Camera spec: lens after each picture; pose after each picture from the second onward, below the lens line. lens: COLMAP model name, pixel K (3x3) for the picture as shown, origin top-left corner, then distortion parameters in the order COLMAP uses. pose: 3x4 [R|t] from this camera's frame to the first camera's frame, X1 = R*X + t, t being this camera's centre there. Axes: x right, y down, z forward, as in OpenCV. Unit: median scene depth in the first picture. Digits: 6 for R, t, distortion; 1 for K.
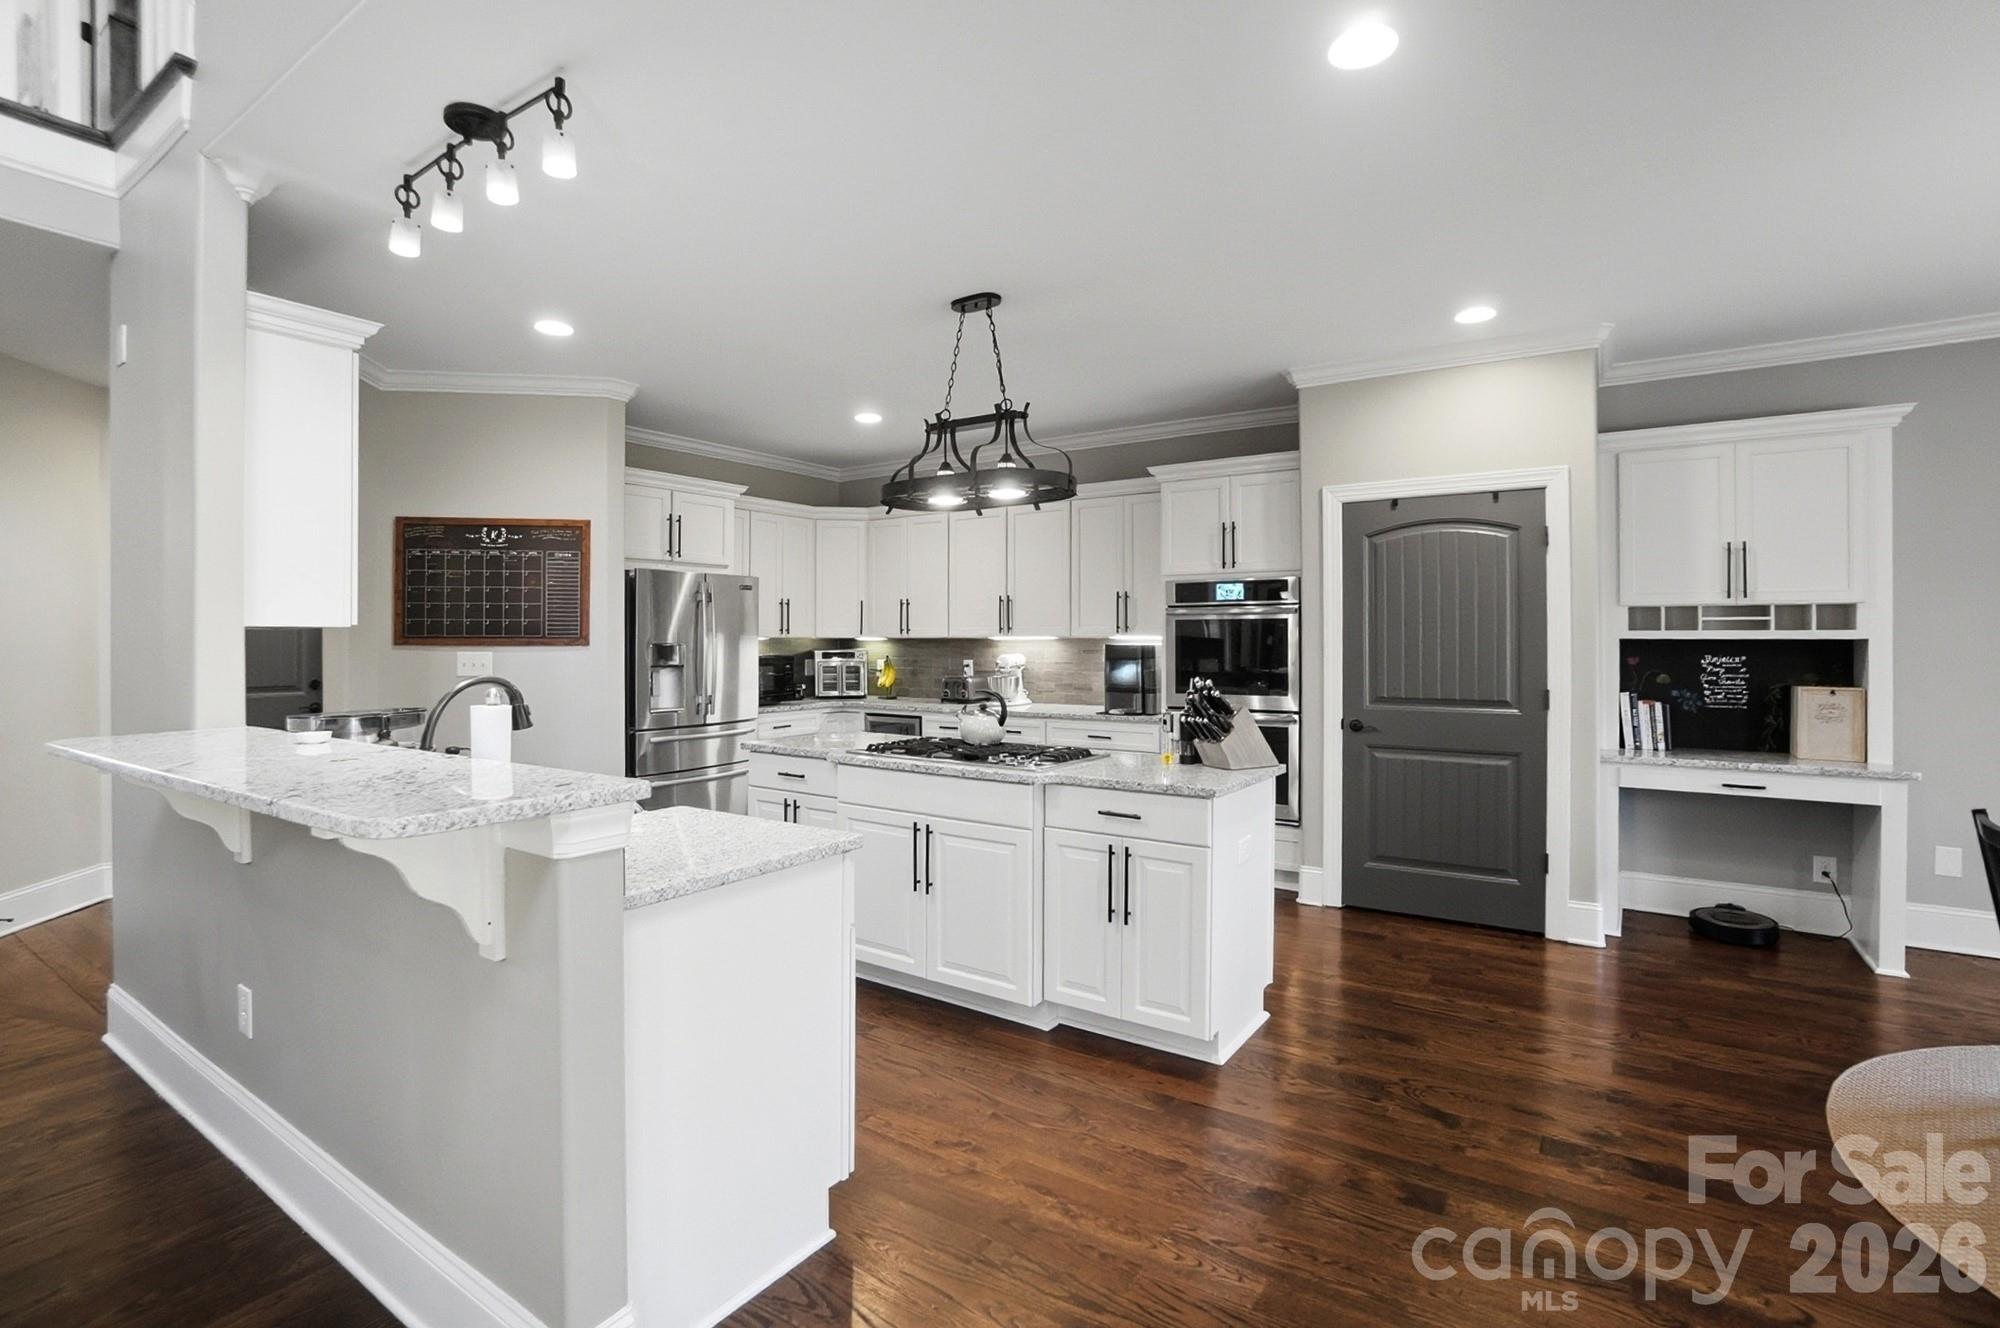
lens RADIAL K [[966.7, 0, 975.7], [0, 966.7, 638.9], [0, 0, 1]] dist [-0.047487, 0.012670]
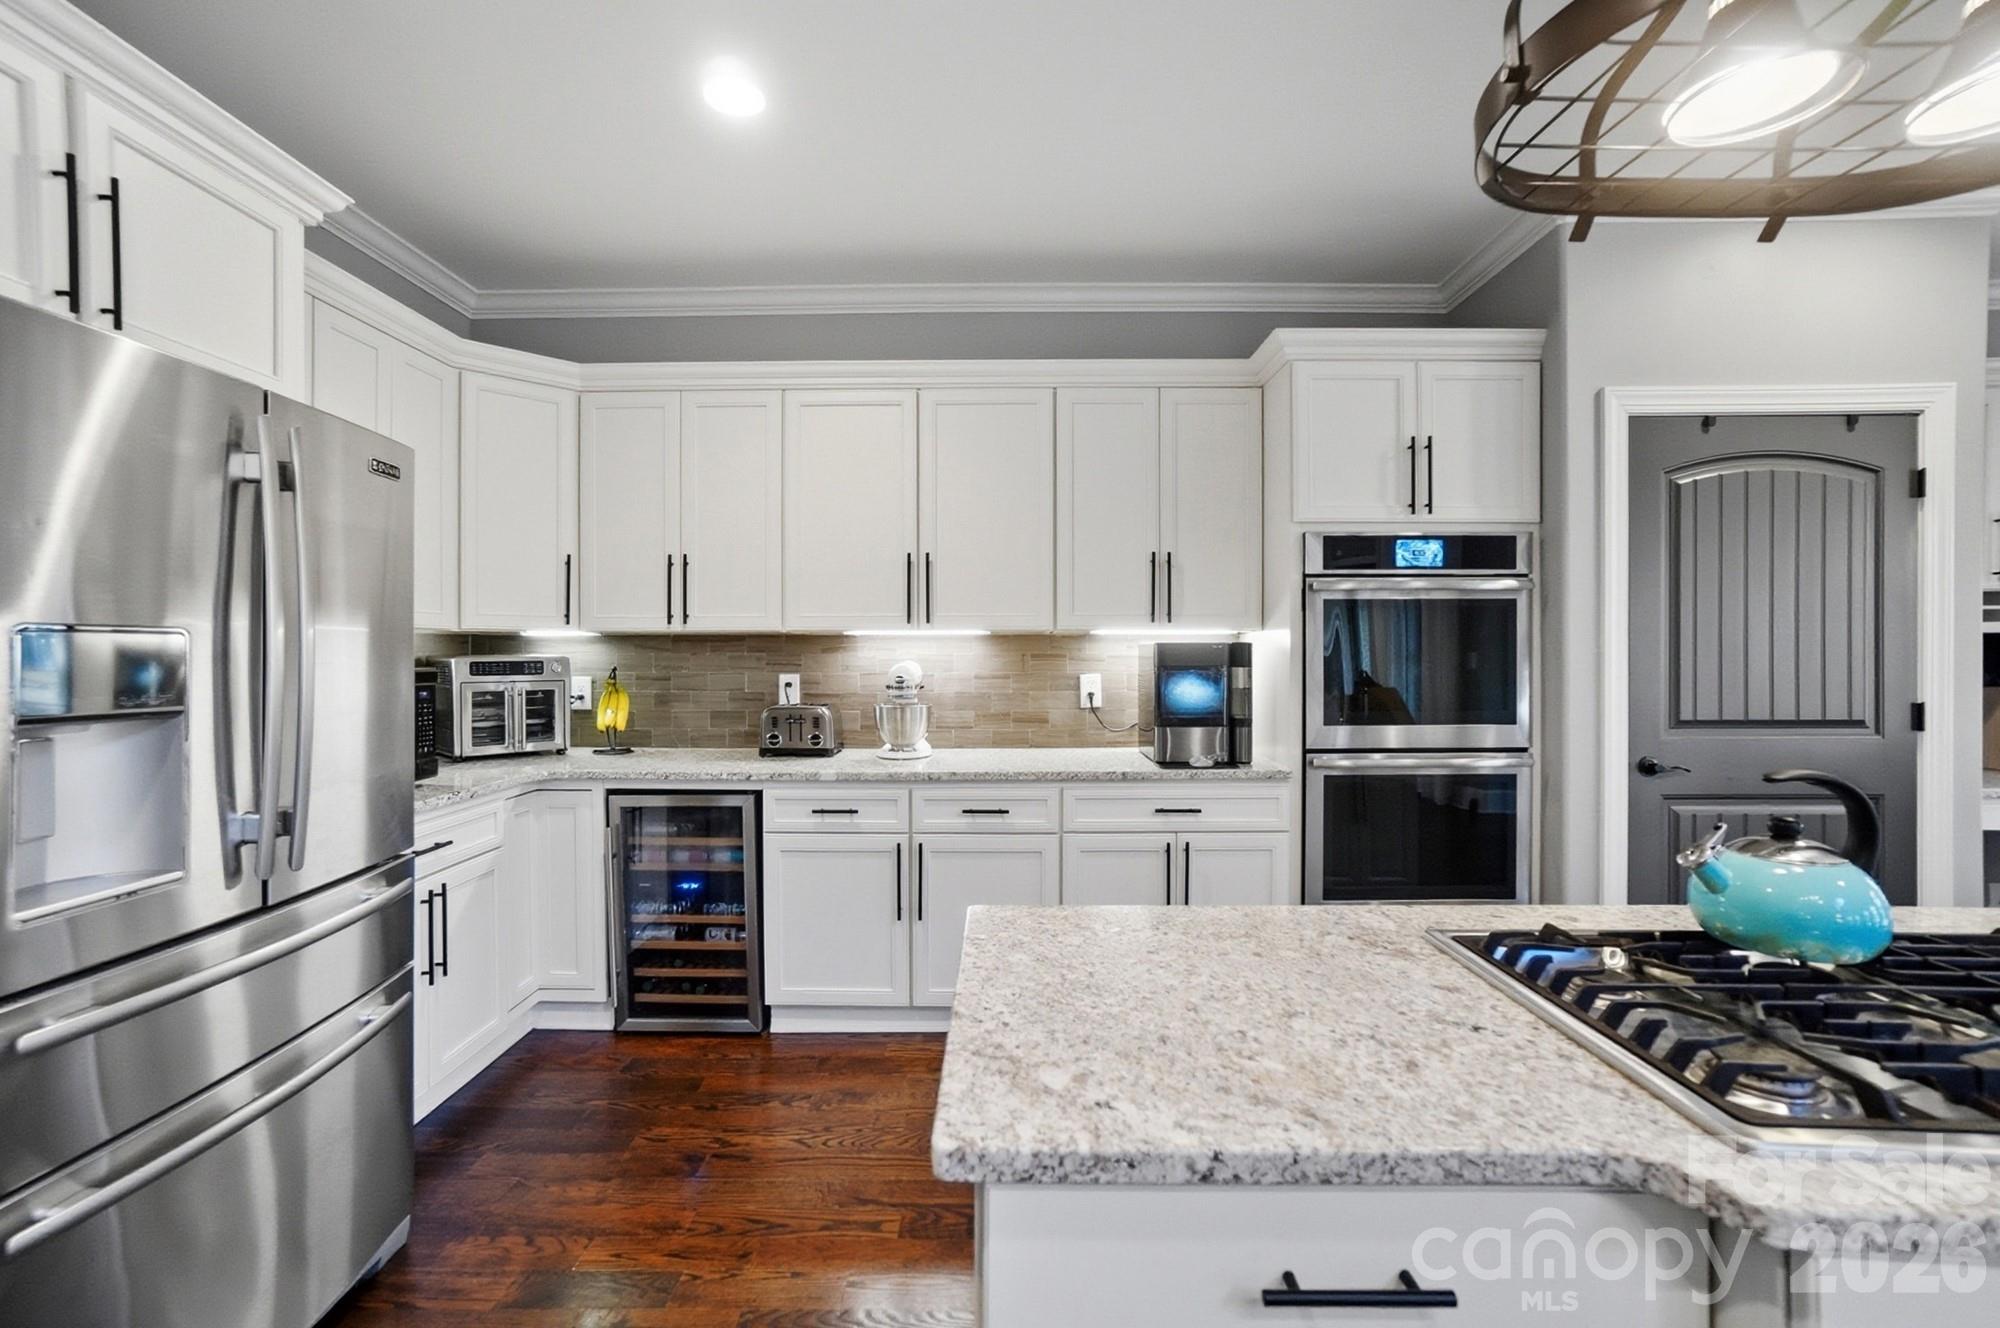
lens RADIAL K [[897.2, 0, 981.3], [0, 897.2, 662.3], [0, 0, 1]] dist [-0.048015, 0.013332]
pose [[0.825024, -0.009892, 0.565011, -0.327419], [0.000540, 0.999860, 0.016715, 0.011361], [-0.565098, -0.013485, 0.824914, 0.849097]]
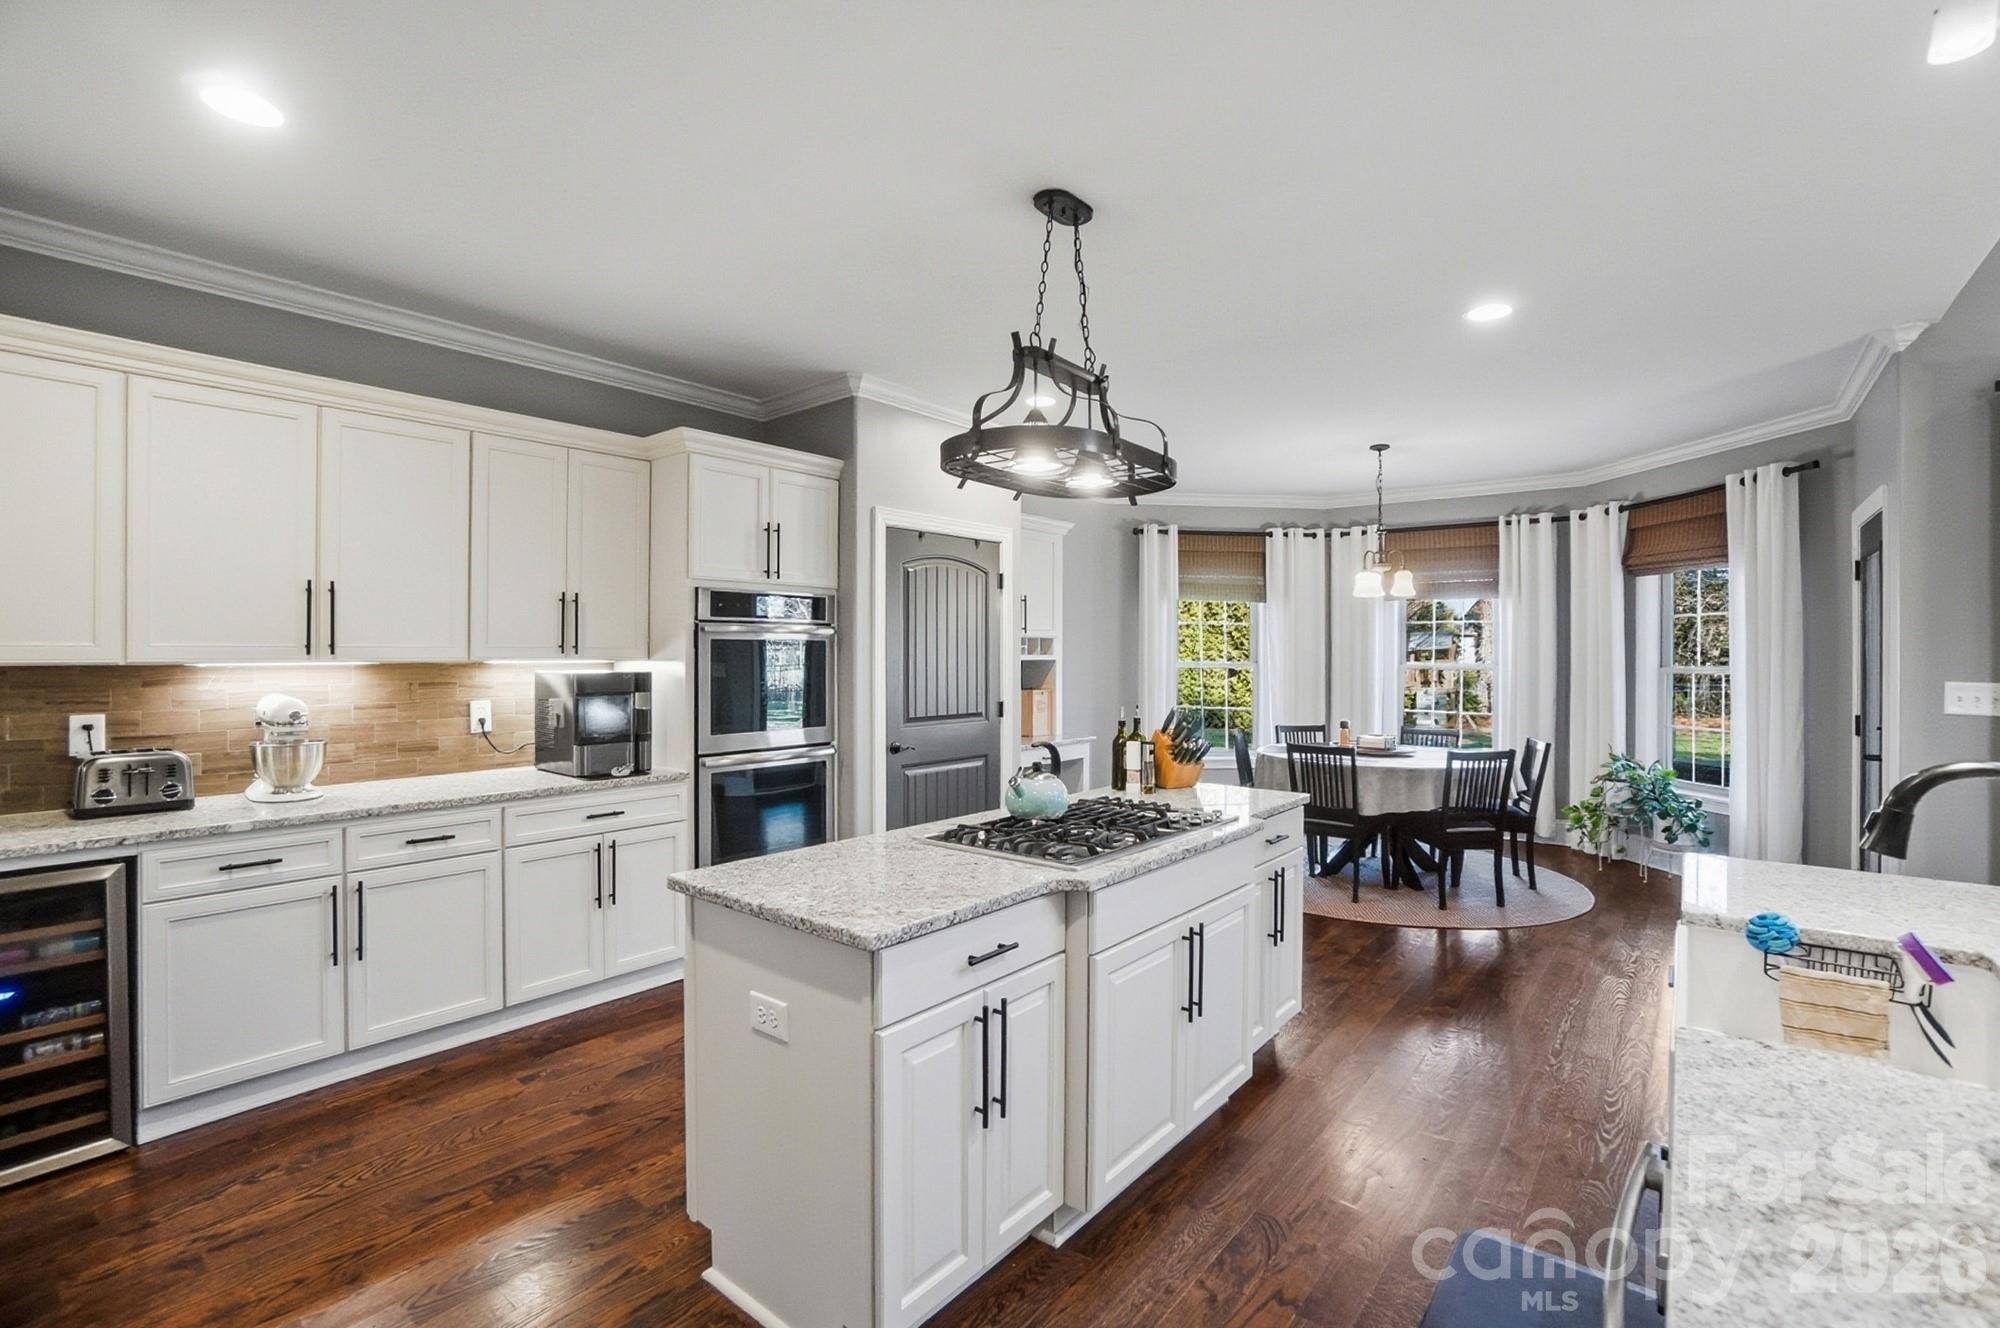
lens RADIAL K [[897.2, 0, 998.8], [0, 897.2, 651.8], [0, 0, 1]] dist [-0.048015, 0.013332]
pose [[0.072498, 0.001912, 0.997367, -0.593656], [-0.001831, 0.999997, -0.001784, -0.010591], [-0.997367, -0.001697, 0.072501, 0.908465]]
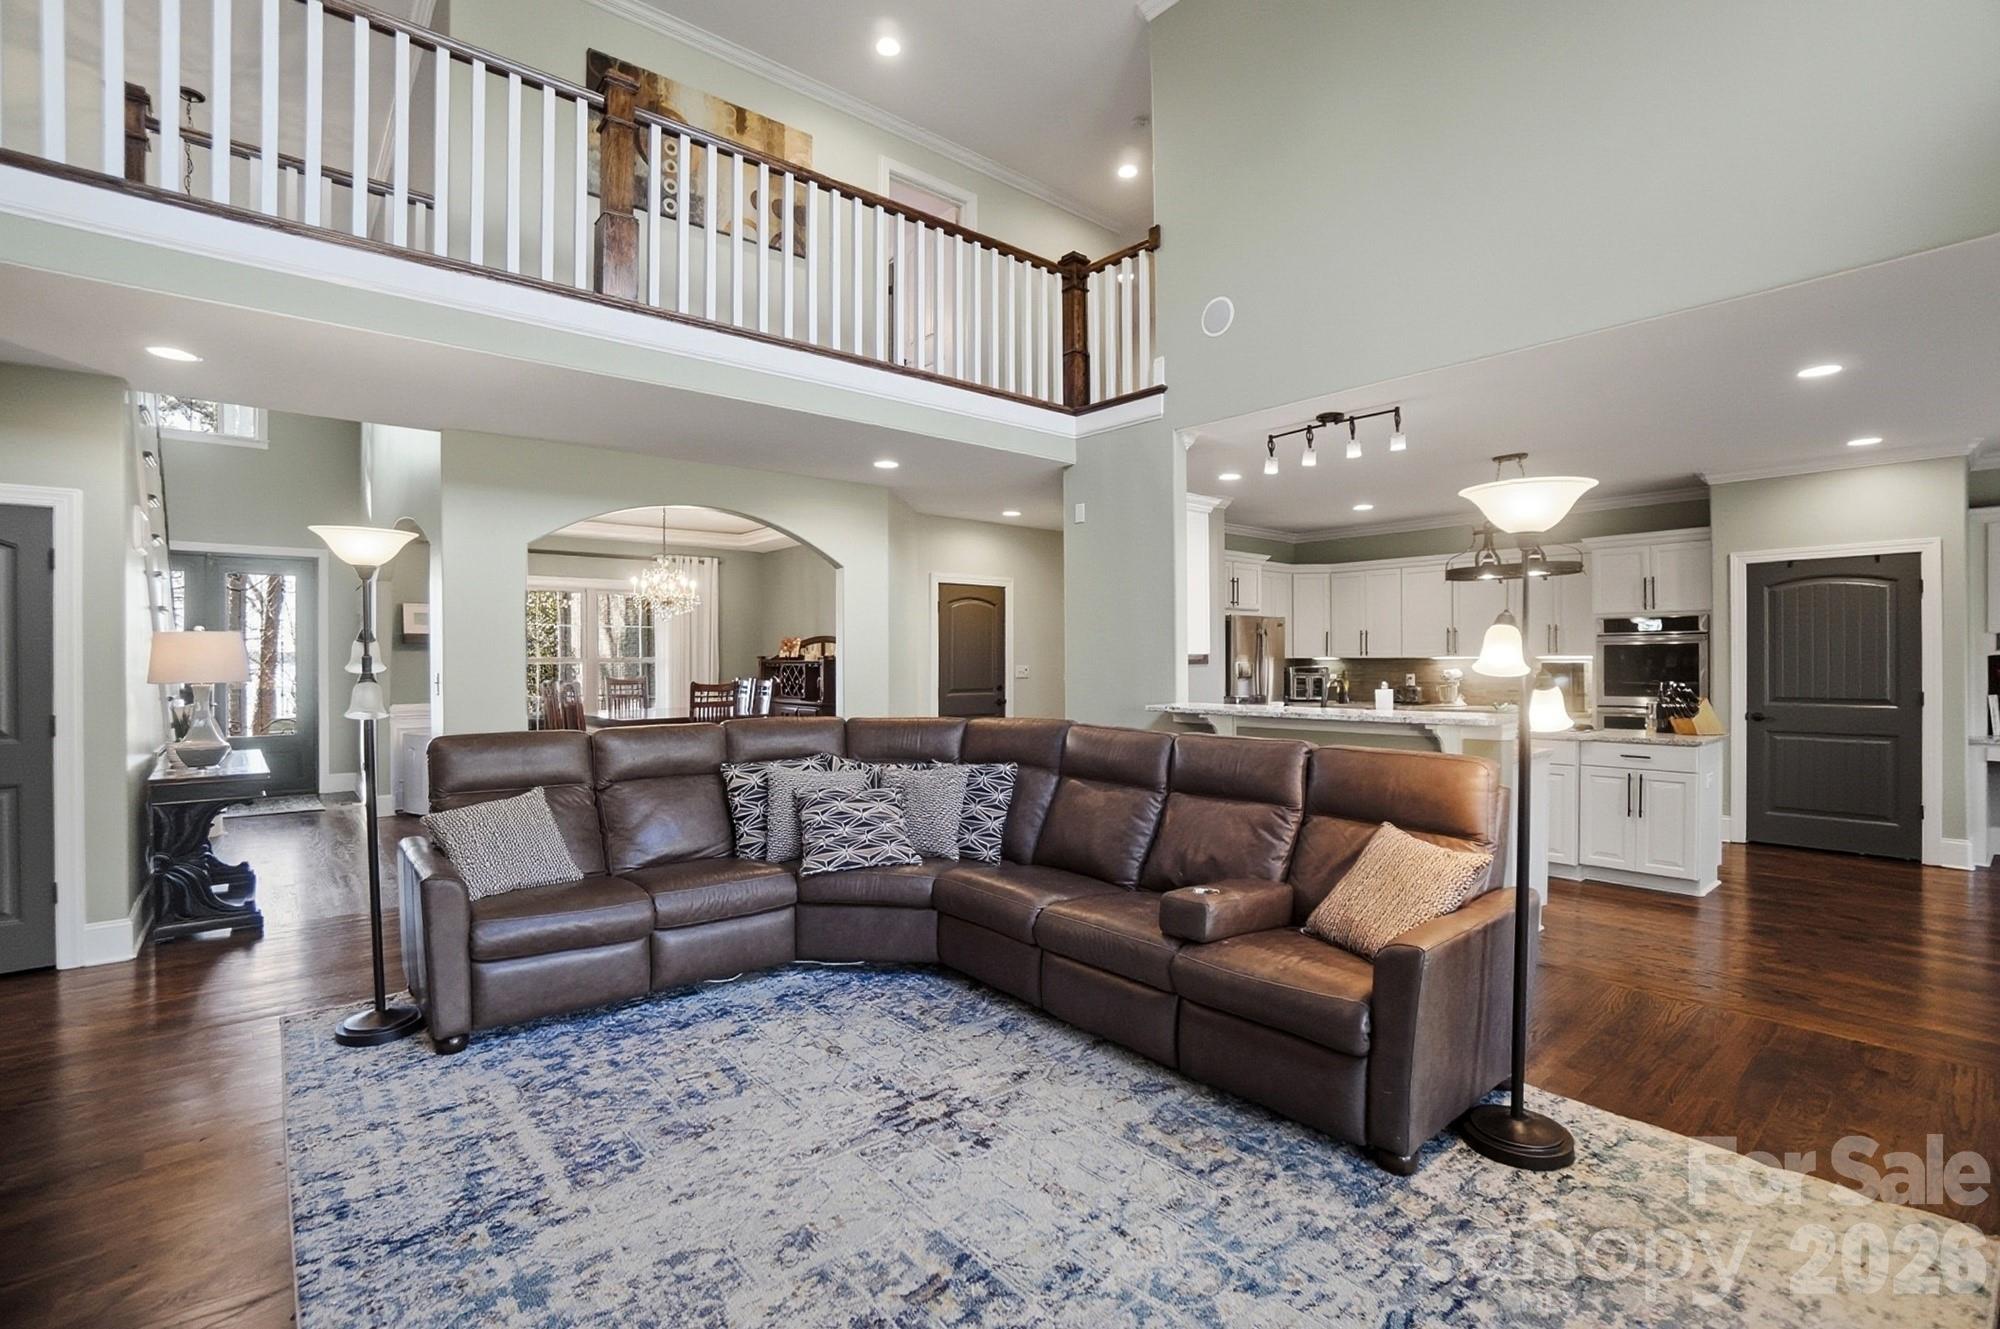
lens RADIAL K [[897.2, 0, 983.3], [0, 897.2, 661.3], [0, 0, 1]] dist [-0.048015, 0.013332]
pose [[0.963306, -0.002670, -0.268391, -0.415634], [0.002824, 0.999996, 0.000188, 0.002505], [0.268390, -0.000939, 0.963310, -0.637170]]
